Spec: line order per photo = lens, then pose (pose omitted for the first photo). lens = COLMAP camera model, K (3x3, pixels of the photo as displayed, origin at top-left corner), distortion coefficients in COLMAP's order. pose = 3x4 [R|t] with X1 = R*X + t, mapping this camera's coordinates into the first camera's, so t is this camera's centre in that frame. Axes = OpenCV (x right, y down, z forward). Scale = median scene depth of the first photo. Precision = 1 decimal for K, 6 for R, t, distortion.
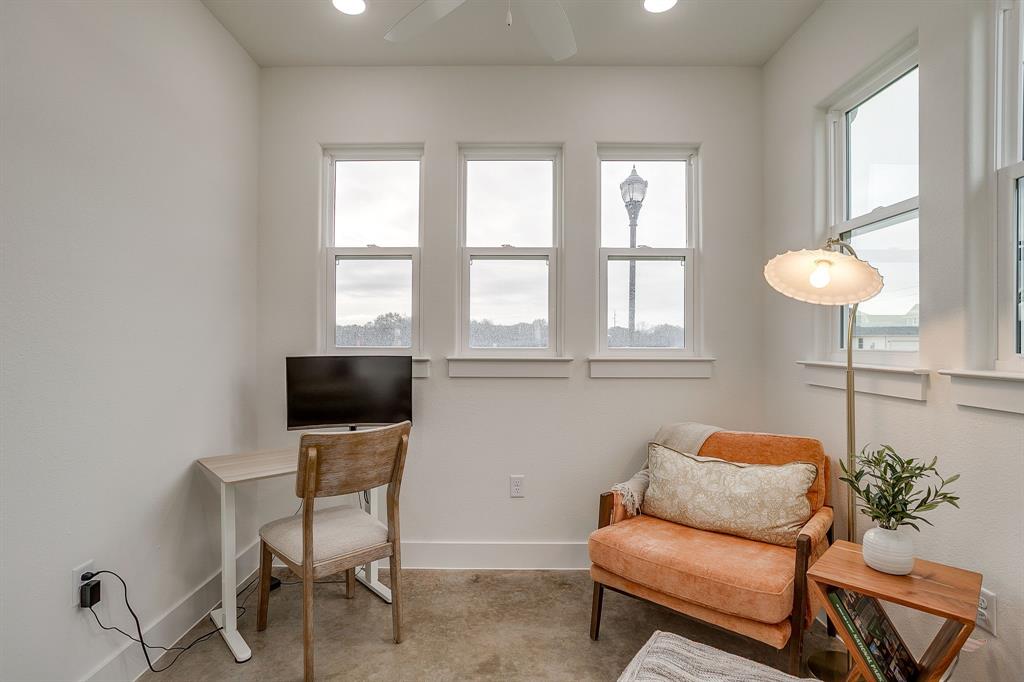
lens RADIAL K [[504.8, 0, 508.0], [0, 504.8, 346.6], [0, 0, 1]] dist [-0.033224, 0.013330]
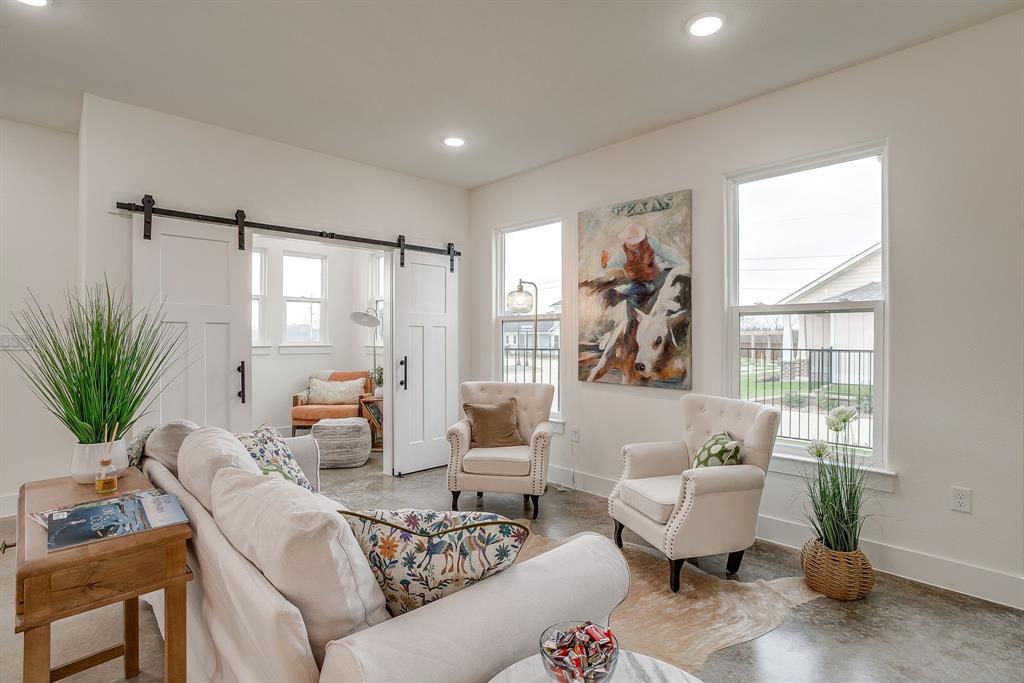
lens RADIAL K [[504.8, 0, 514.9], [0, 504.8, 339.1], [0, 0, 1]] dist [-0.033224, 0.013330]
pose [[0.730074, -0.010773, 0.683283, -0.772191], [0.004717, 0.999931, 0.010725, -0.033223], [-0.683352, -0.004606, 0.730075, -1.749433]]
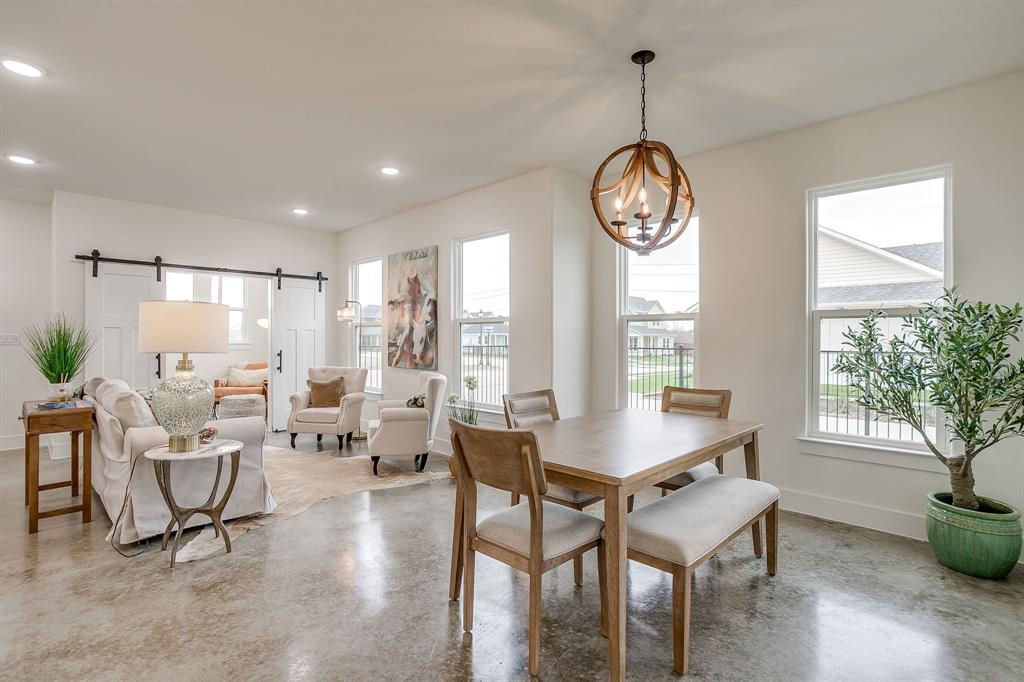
lens RADIAL K [[504.8, 0, 519.7], [0, 504.8, 344.2], [0, 0, 1]] dist [-0.033224, 0.013330]
pose [[0.713108, -0.012651, 0.700940, -0.780761], [0.001127, 0.999857, 0.016899, -0.028577], [-0.701053, -0.011261, 0.713020, -3.157874]]
